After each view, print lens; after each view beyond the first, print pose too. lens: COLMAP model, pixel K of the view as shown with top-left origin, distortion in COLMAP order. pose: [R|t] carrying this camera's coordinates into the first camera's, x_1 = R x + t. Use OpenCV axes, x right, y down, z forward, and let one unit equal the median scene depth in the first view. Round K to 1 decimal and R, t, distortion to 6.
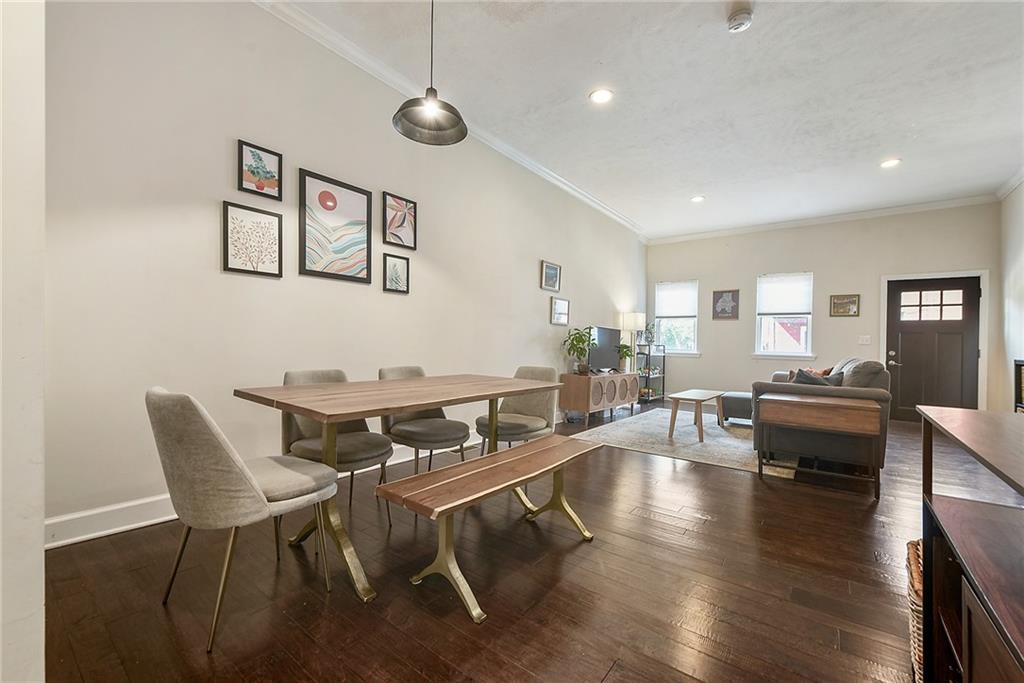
lens RADIAL K [[407.7, 0, 511.3], [0, 407.7, 346.1], [0, 0, 1]] dist [-0.000225, -0.000777]
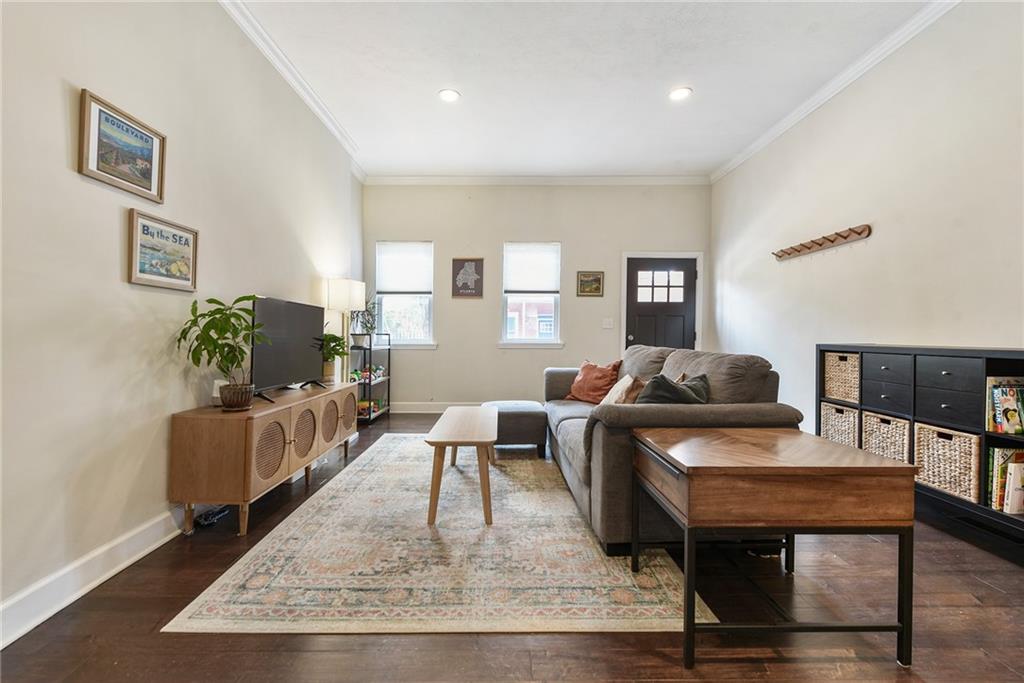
lens RADIAL K [[428.8, 0, 488.6], [0, 428.8, 334.0], [0, 0, 1]] dist [0.015079, -0.000441]
pose [[0.803785, -0.021034, 0.594548, 0.121204], [0.019271, 0.999771, 0.009317, -0.006923], [-0.594608, 0.003969, 0.804006, 0.477900]]
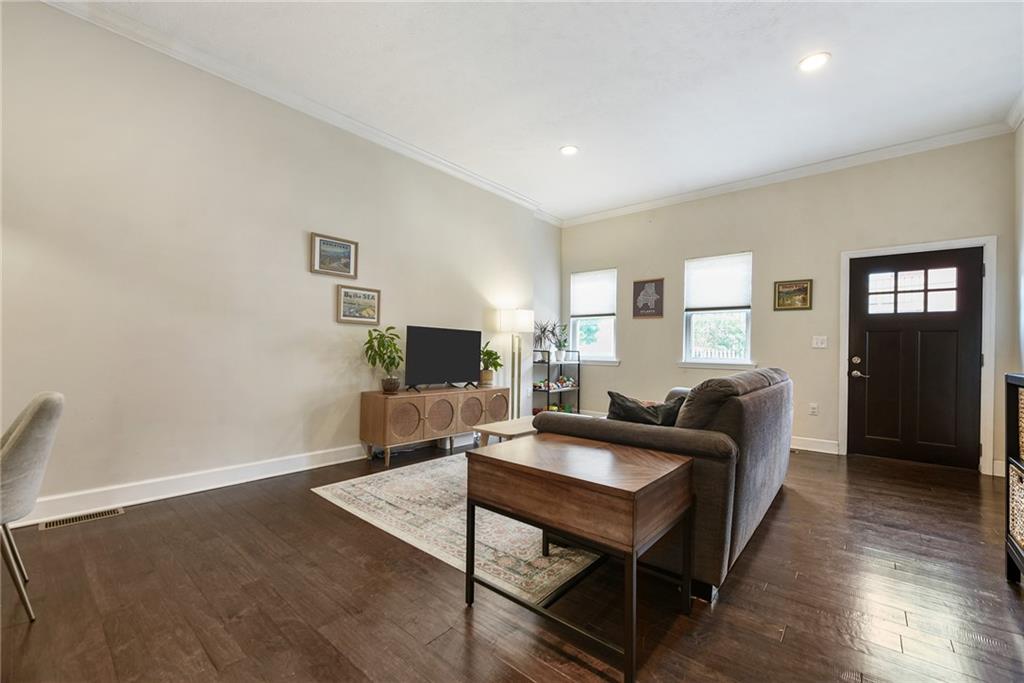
lens RADIAL K [[403.0, 0, 510.1], [0, 403.0, 352.6], [0, 0, 1]] dist [-0.000316, -0.000373]
pose [[0.998090, -0.006440, -0.061443, 0.427691], [0.006512, 0.999978, 0.000980, -0.000537], [0.061436, -0.001378, 0.998110, 0.298239]]
